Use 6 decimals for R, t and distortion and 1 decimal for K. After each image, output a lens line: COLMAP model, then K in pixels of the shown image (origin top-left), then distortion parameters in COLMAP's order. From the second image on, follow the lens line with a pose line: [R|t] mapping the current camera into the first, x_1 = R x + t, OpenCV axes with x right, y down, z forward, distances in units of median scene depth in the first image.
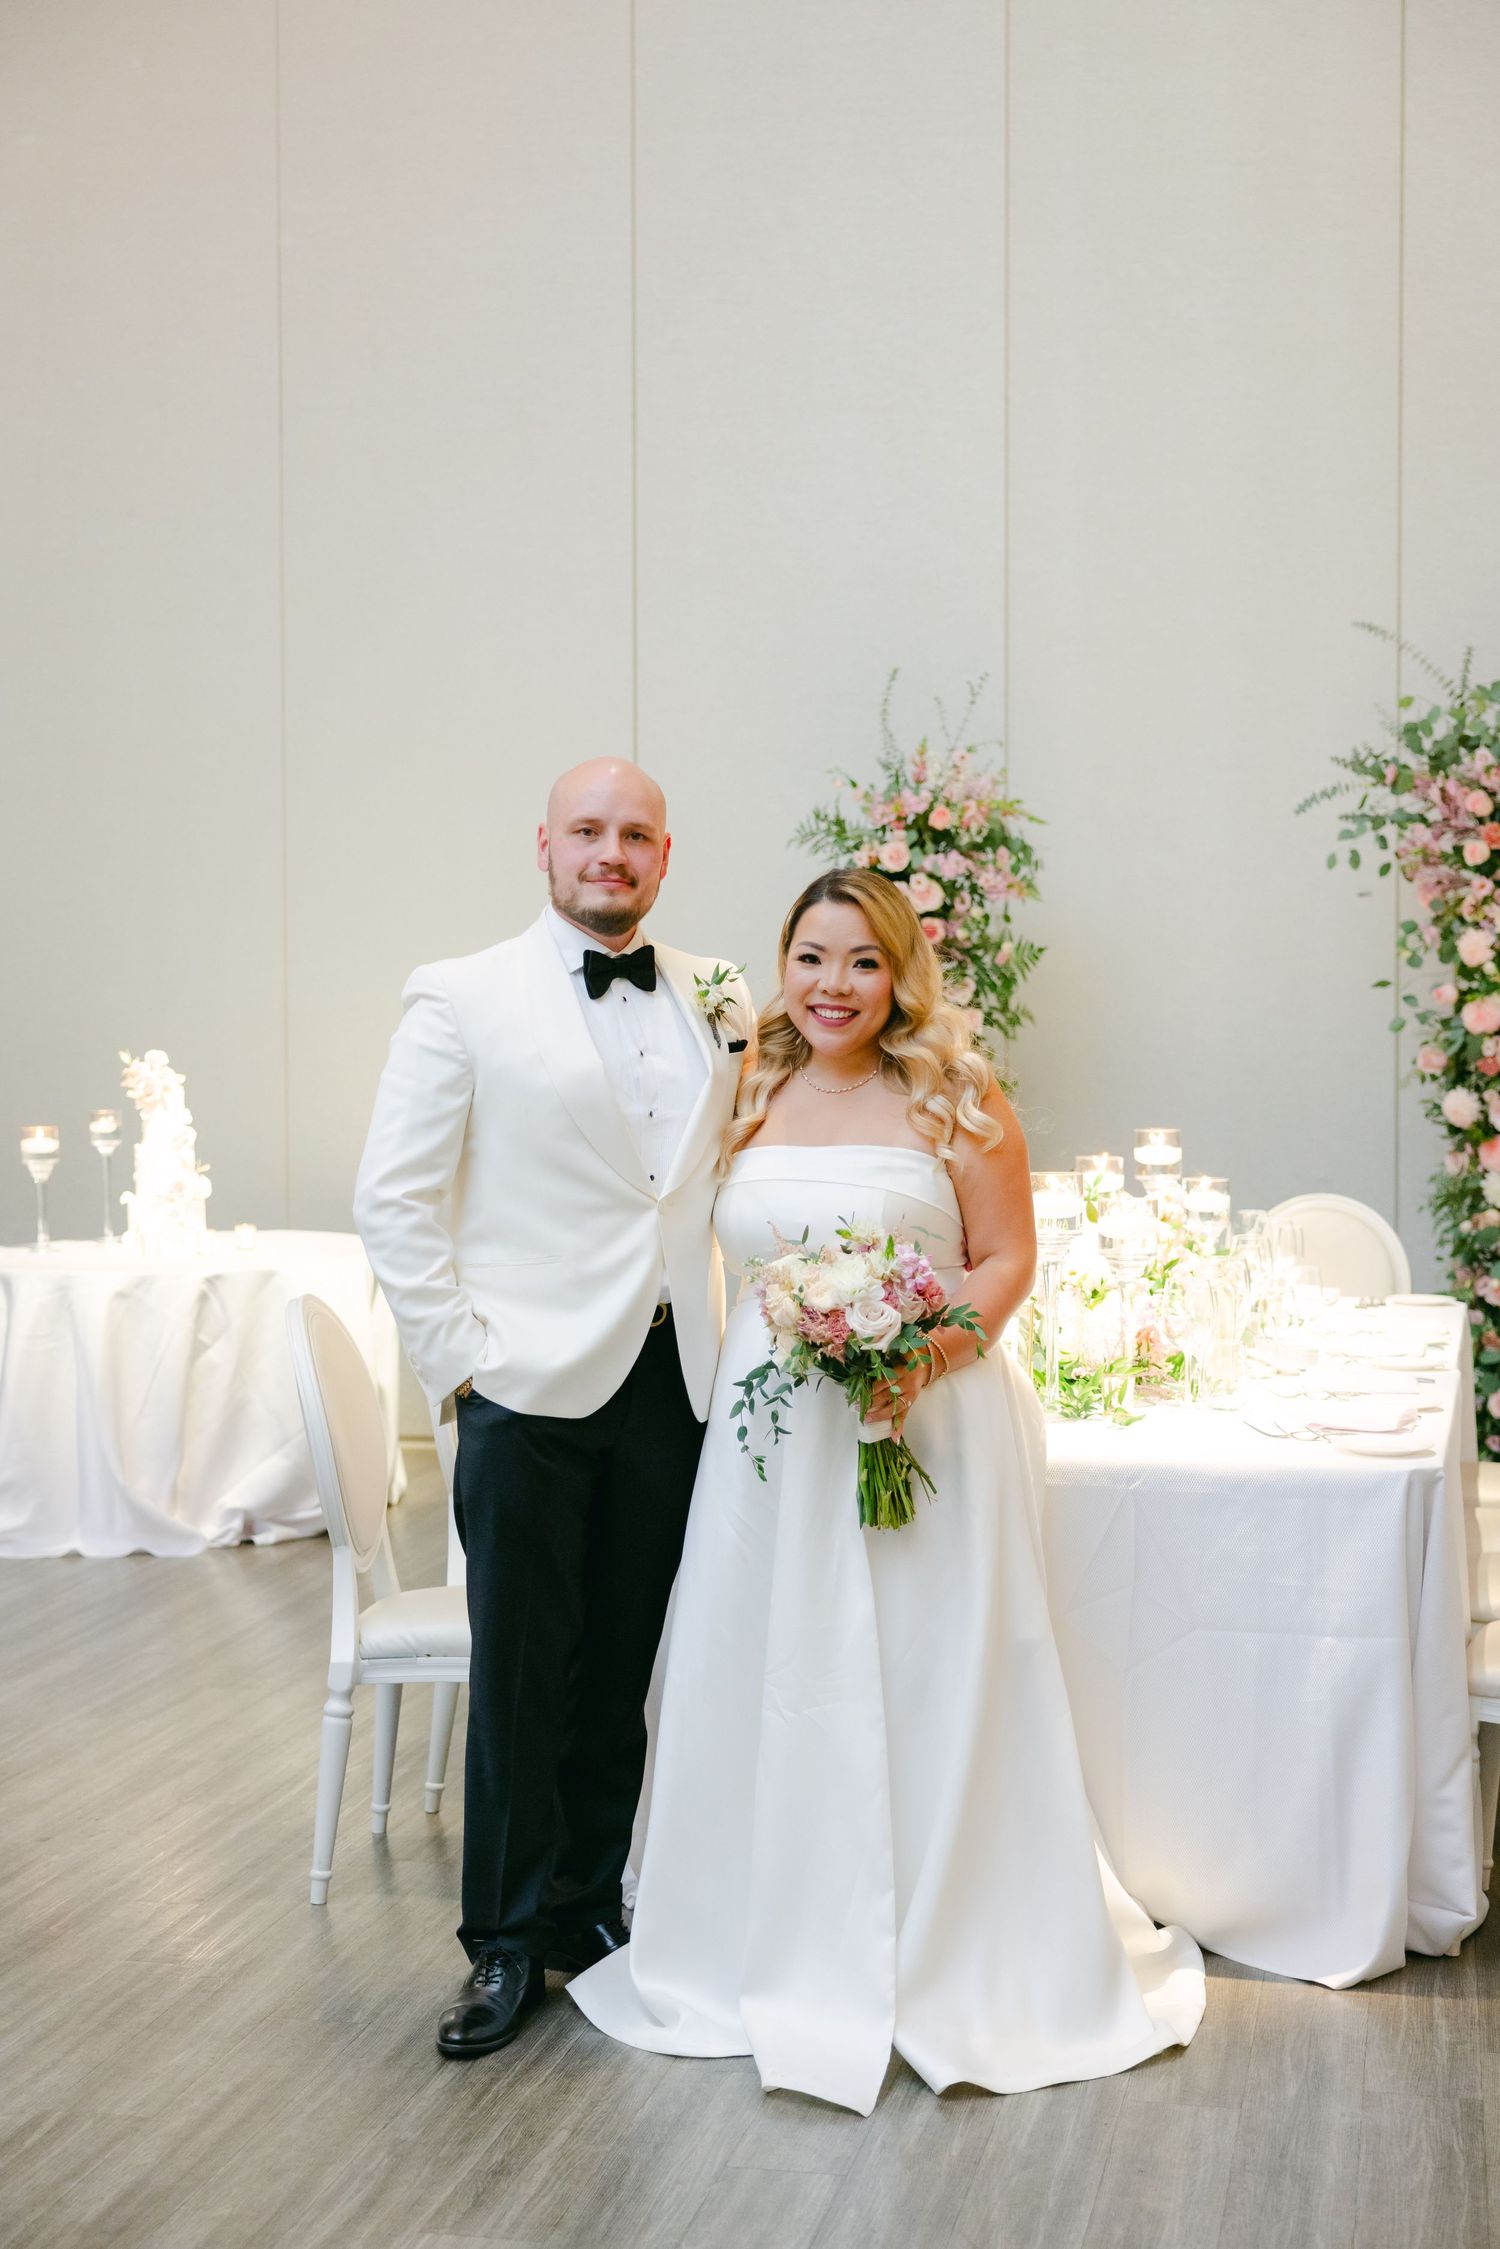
lens RADIAL K [[3134.9, 0, 750.0], [0, 3134.9, 1124.5], [0, 0, 1]] dist [0.019661, 0.008378]
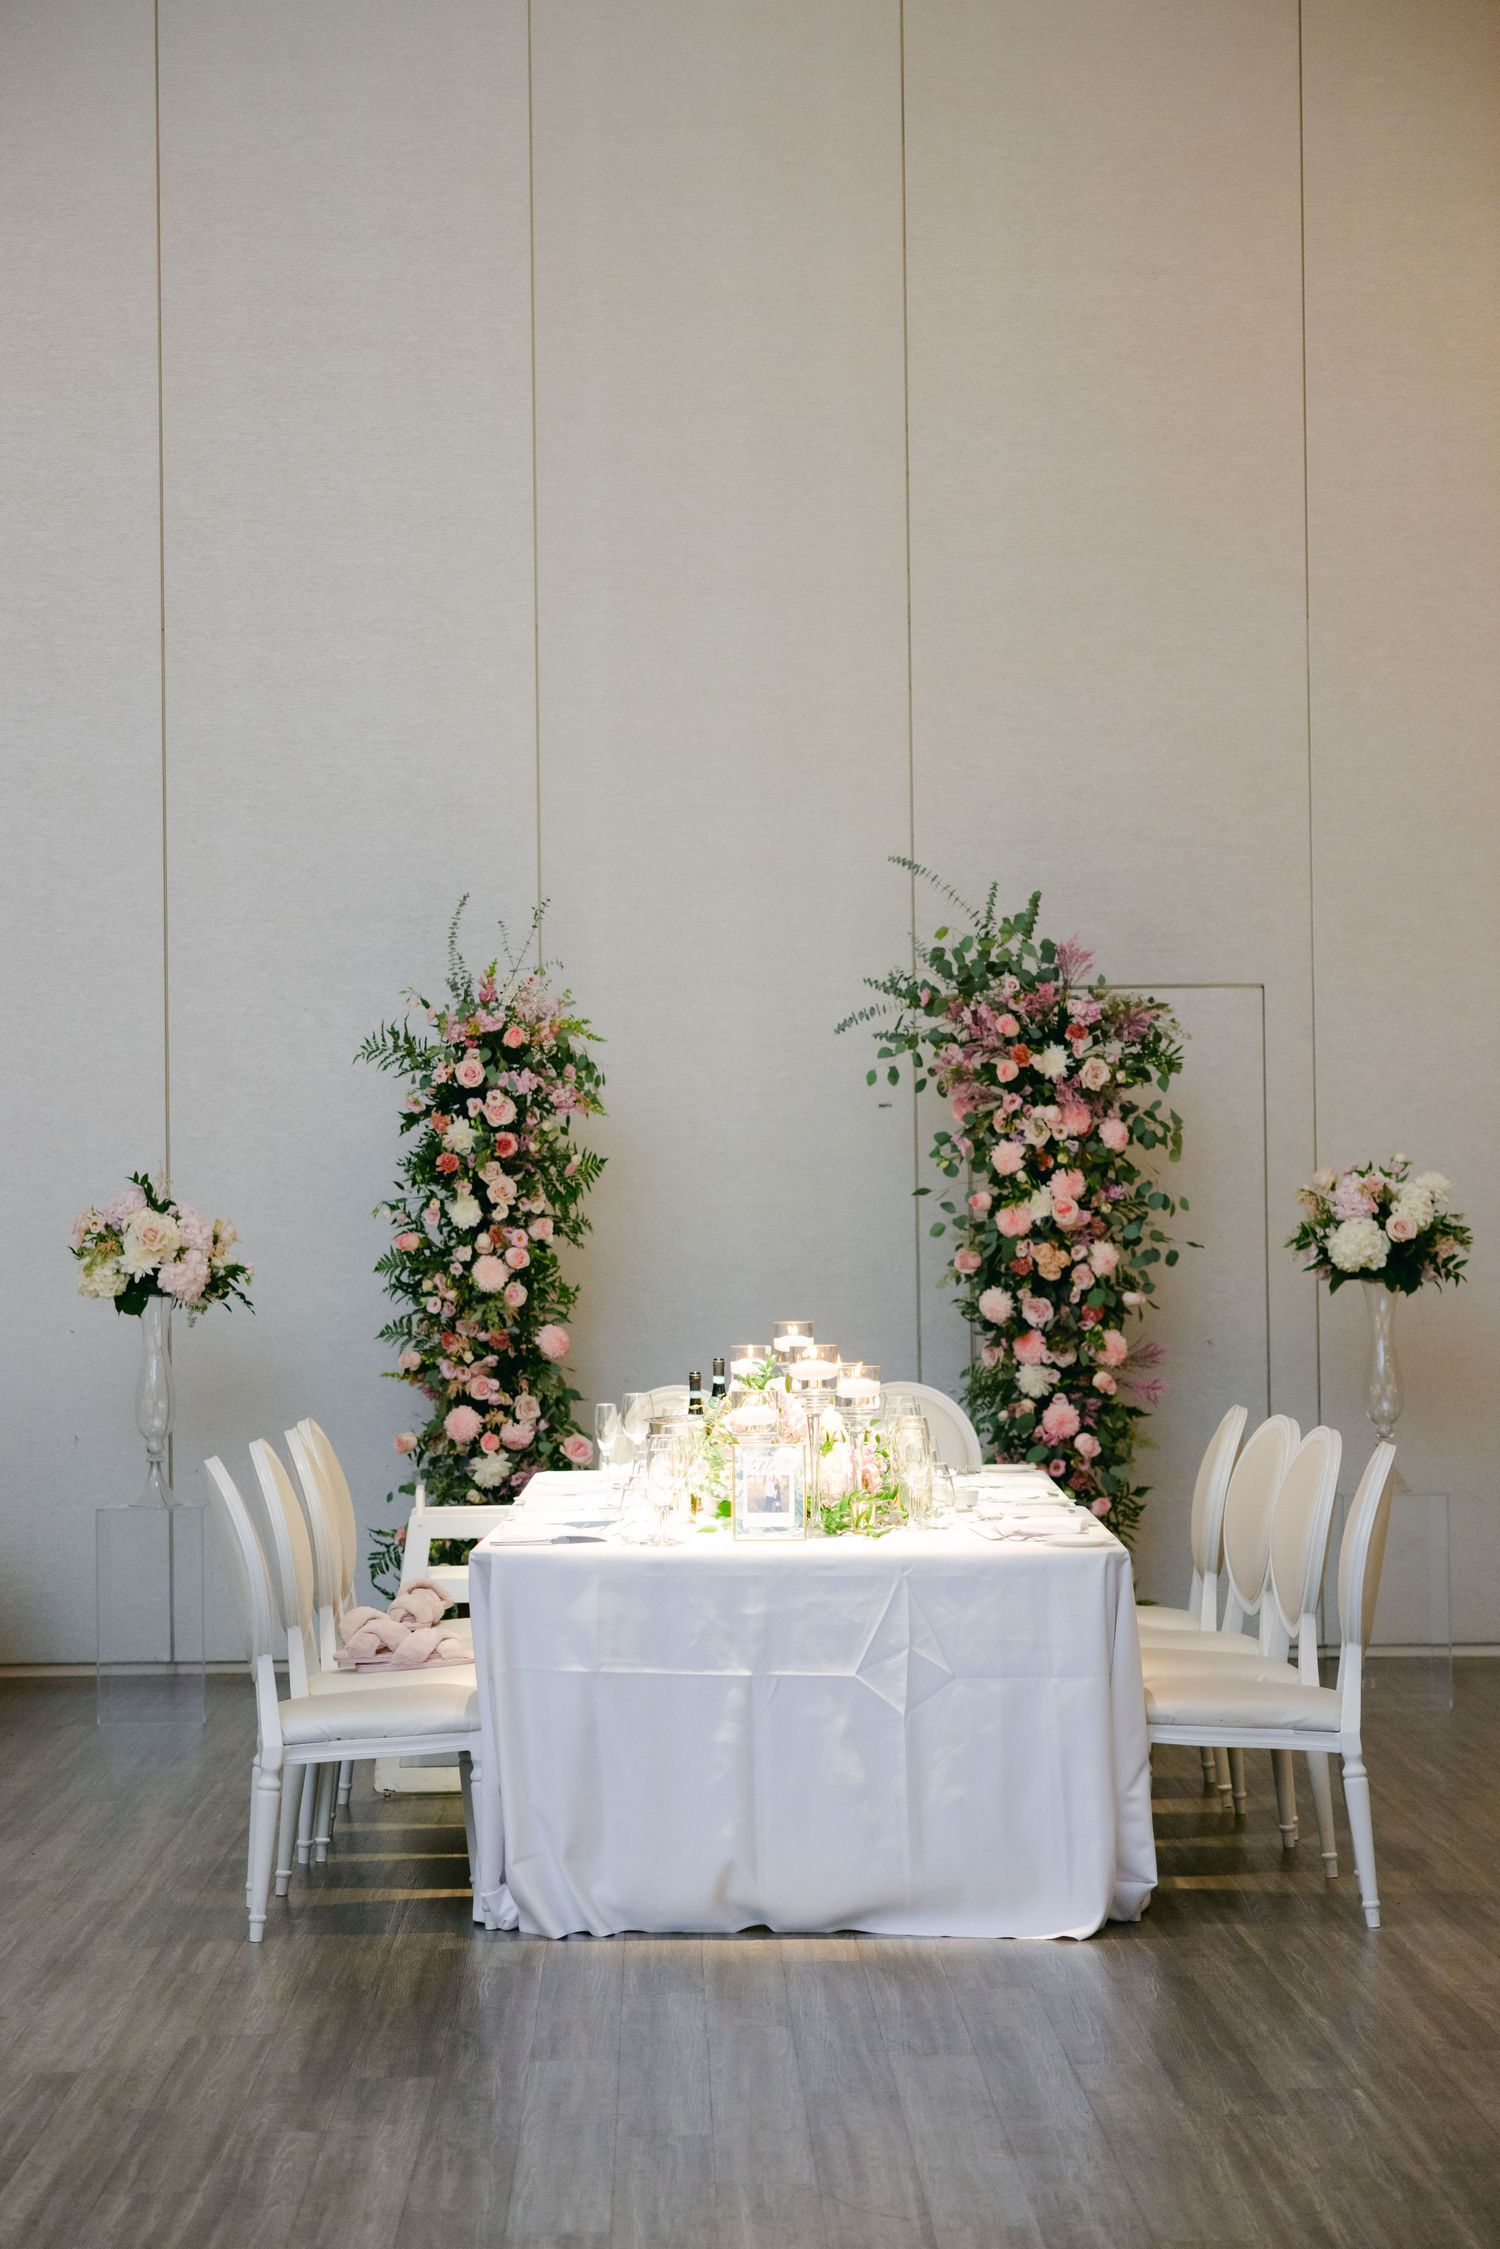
lens RADIAL K [[4268.4, 0, 750.0], [0, 4268.4, 1124.5], [0, 0, 1]] dist [0.028660, -0.123512]
pose [[0.972950, -0.004054, 0.230981, -0.194700], [0.017420, 0.998287, -0.055857, 0.013063], [-0.230359, 0.058370, 0.971353, -0.412061]]
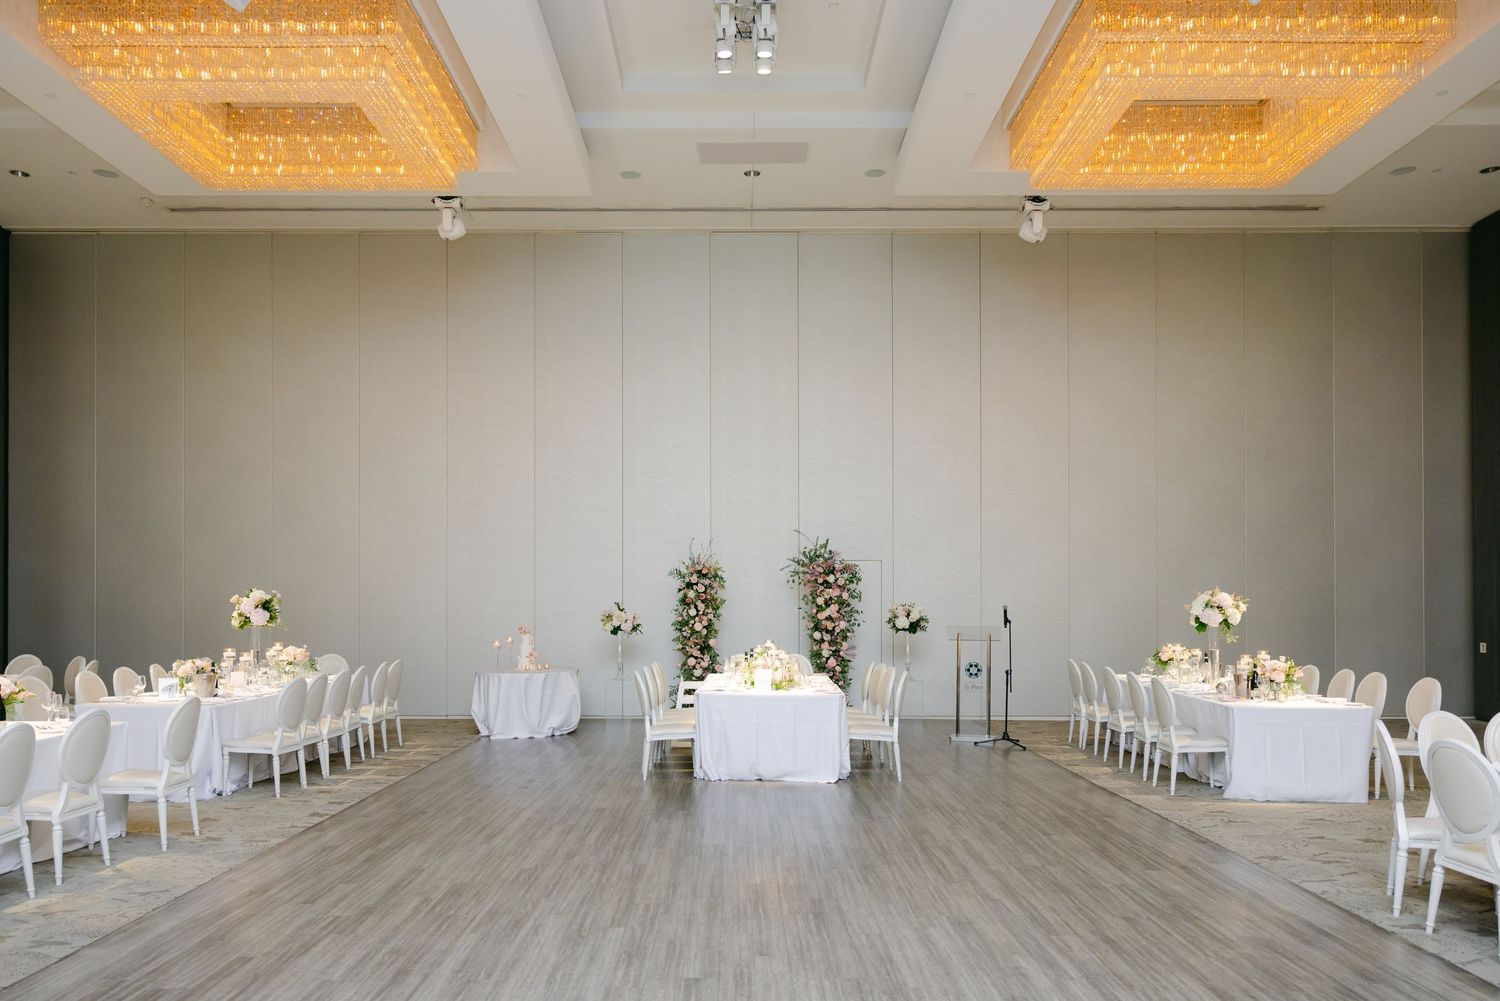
lens RADIAL K [[1069.1, 0, 738.9], [0, 1069.1, 592.9], [0, 0, 1]] dist [-0.000933, -0.001199]
pose [[0.977317, 0.006294, 0.211690, -0.216299], [0.003787, 0.998879, -0.047182, 0.005649], [-0.211750, 0.046914, 0.976197, -0.505958]]
